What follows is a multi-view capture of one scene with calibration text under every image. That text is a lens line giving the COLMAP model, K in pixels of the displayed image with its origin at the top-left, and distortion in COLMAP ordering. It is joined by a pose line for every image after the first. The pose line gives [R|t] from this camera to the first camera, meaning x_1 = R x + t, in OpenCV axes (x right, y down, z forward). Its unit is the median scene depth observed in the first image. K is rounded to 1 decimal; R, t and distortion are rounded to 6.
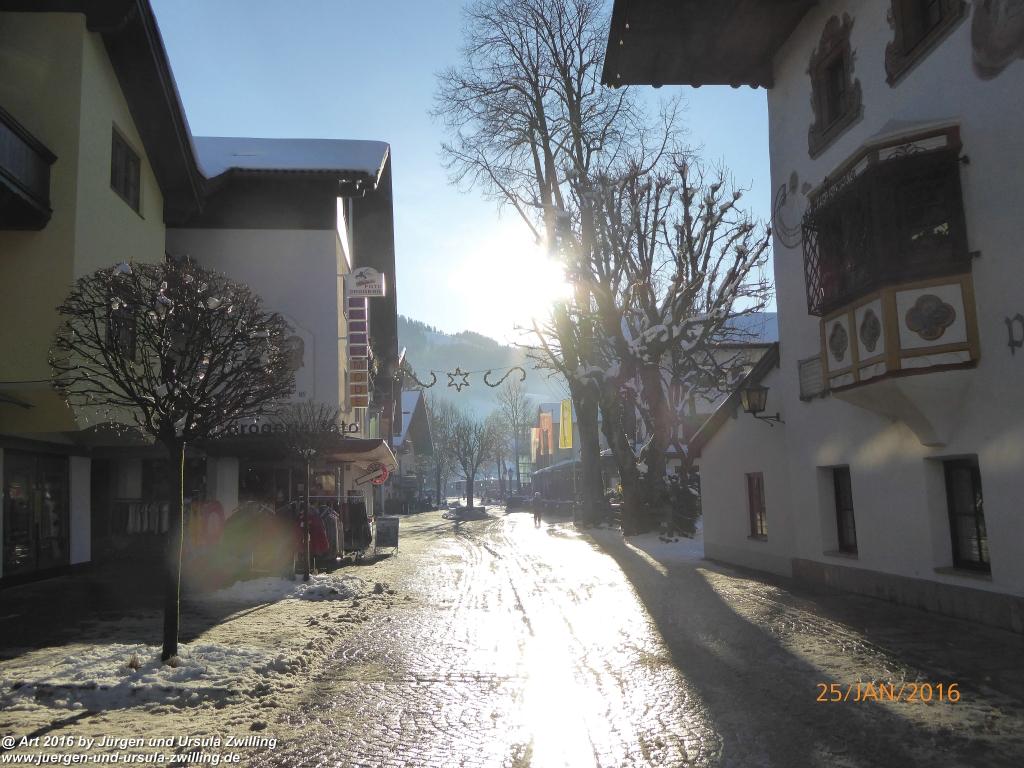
lens RADIAL K [[975.1, 0, 512.0], [0, 975.1, 384.0], [0, 0, 1]] dist [0.011755, -0.025298]
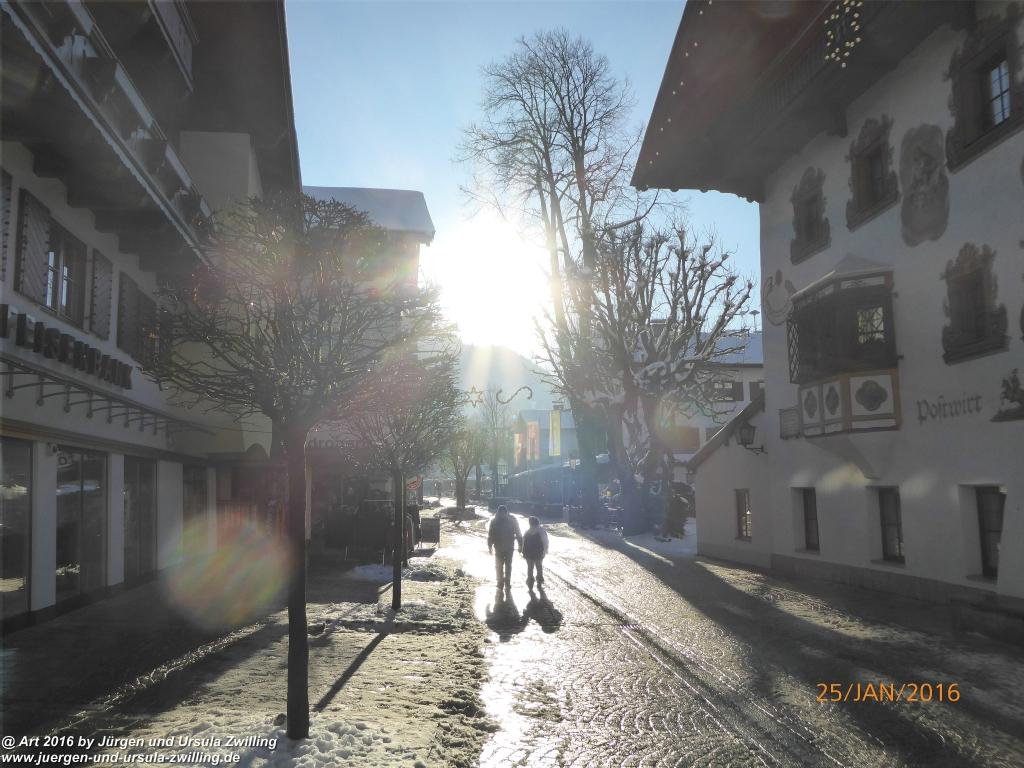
lens RADIAL K [[1002.2, 0, 512.0], [0, 1002.2, 384.0], [0, 0, 1]] dist [-0.019243, 0.004807]
pose [[0.998642, 0.020654, 0.047837, -0.159334], [-0.020918, 0.999769, 0.005010, -0.063105], [-0.047722, -0.006004, 0.998843, -0.409454]]
